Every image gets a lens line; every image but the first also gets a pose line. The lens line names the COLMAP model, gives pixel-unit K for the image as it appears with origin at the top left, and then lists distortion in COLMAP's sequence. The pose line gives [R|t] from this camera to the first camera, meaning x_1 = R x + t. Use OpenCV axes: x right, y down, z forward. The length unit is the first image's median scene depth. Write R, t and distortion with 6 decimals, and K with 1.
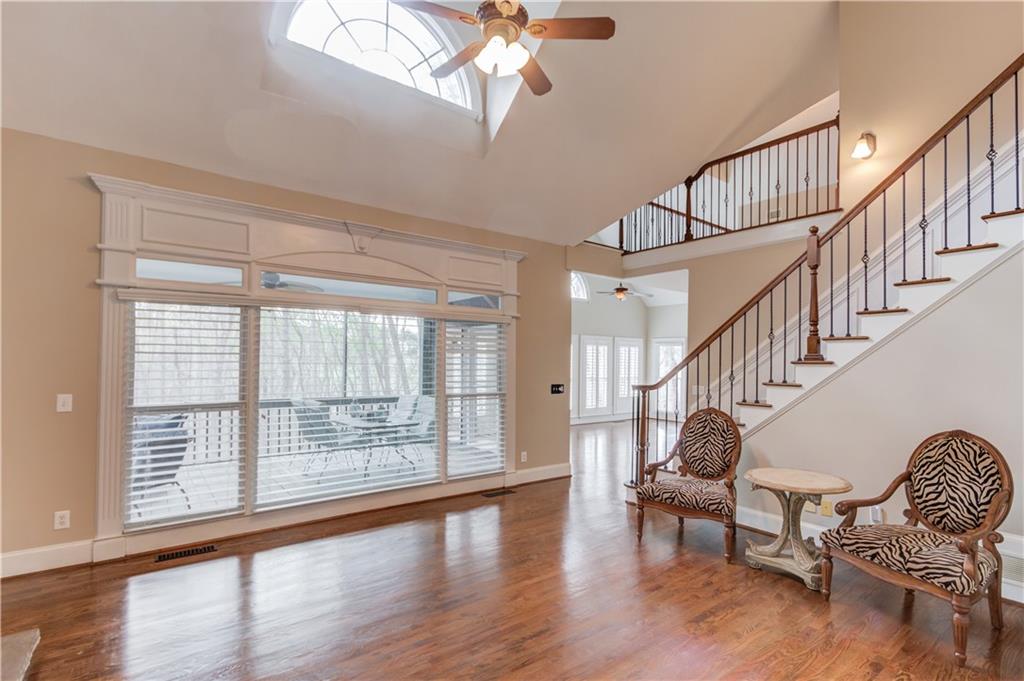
lens RADIAL K [[488.6, 0, 522.5], [0, 488.6, 353.3], [0, 0, 1]] dist [-0.010555, 0.005733]
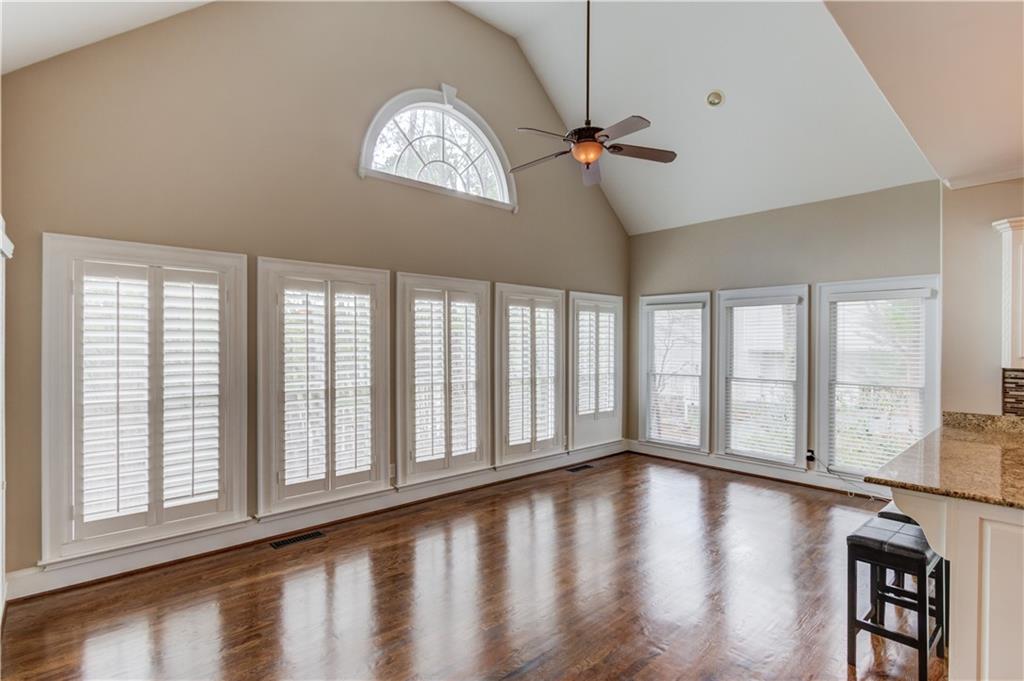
lens RADIAL K [[488.6, 0, 509.2], [0, 488.6, 345.8], [0, 0, 1]] dist [-0.010555, 0.005733]
pose [[0.997330, -0.008507, 0.072534, 0.183917], [0.006854, 0.999712, 0.023002, 0.017948], [-0.072709, -0.022443, 0.997101, 1.024687]]
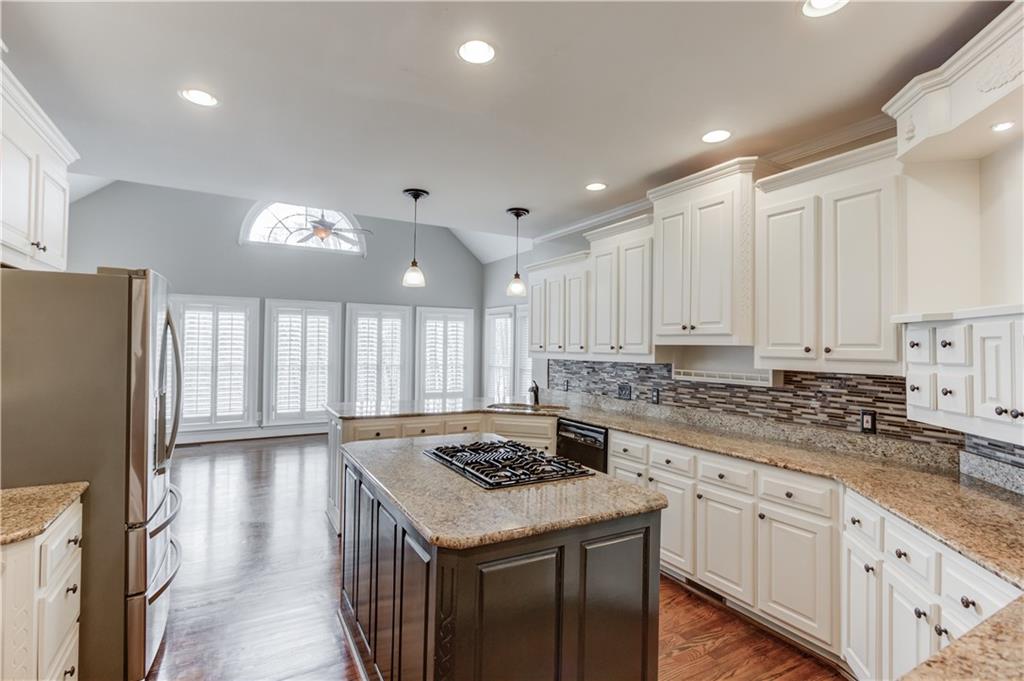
lens RADIAL K [[488.6, 0, 511.8], [0, 488.6, 335.0], [0, 0, 1]] dist [-0.010555, 0.005733]
pose [[0.988135, -0.001017, -0.153583, 0.839844], [0.000161, 0.999984, -0.005585, 0.022178], [0.153586, 0.005494, 0.988120, 0.657910]]
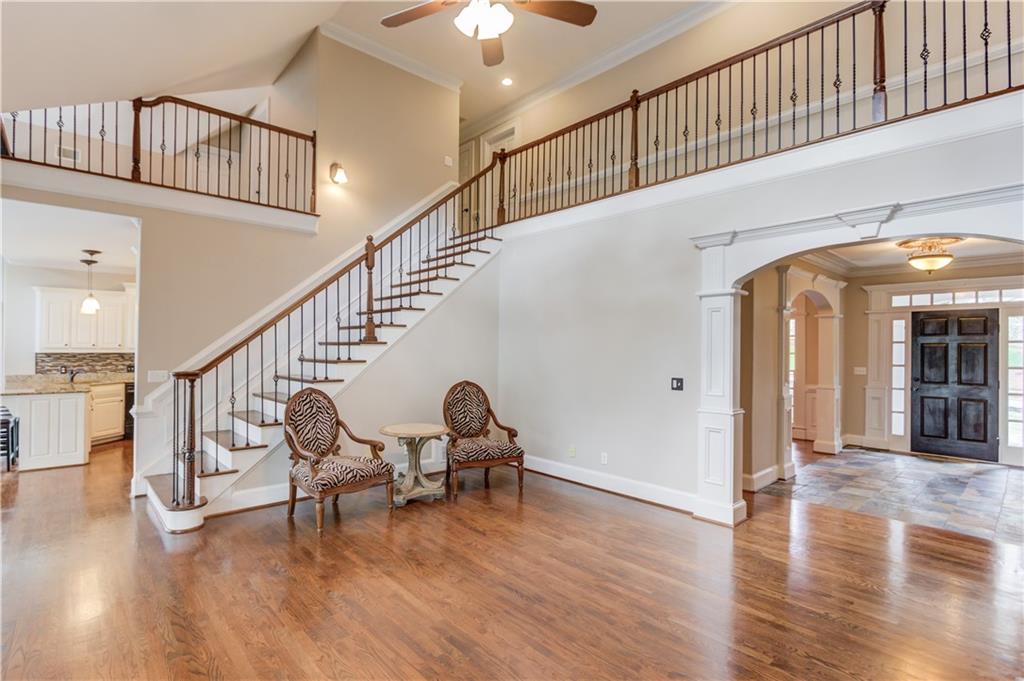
lens RADIAL K [[488.6, 0, 507.4], [0, 488.6, 343.6], [0, 0, 1]] dist [-0.010555, 0.005733]
pose [[-0.075346, 0.000135, 0.997157, -0.469334], [-0.025211, 0.999680, -0.002041, 0.009689], [-0.996839, -0.025293, -0.075319, 0.491138]]
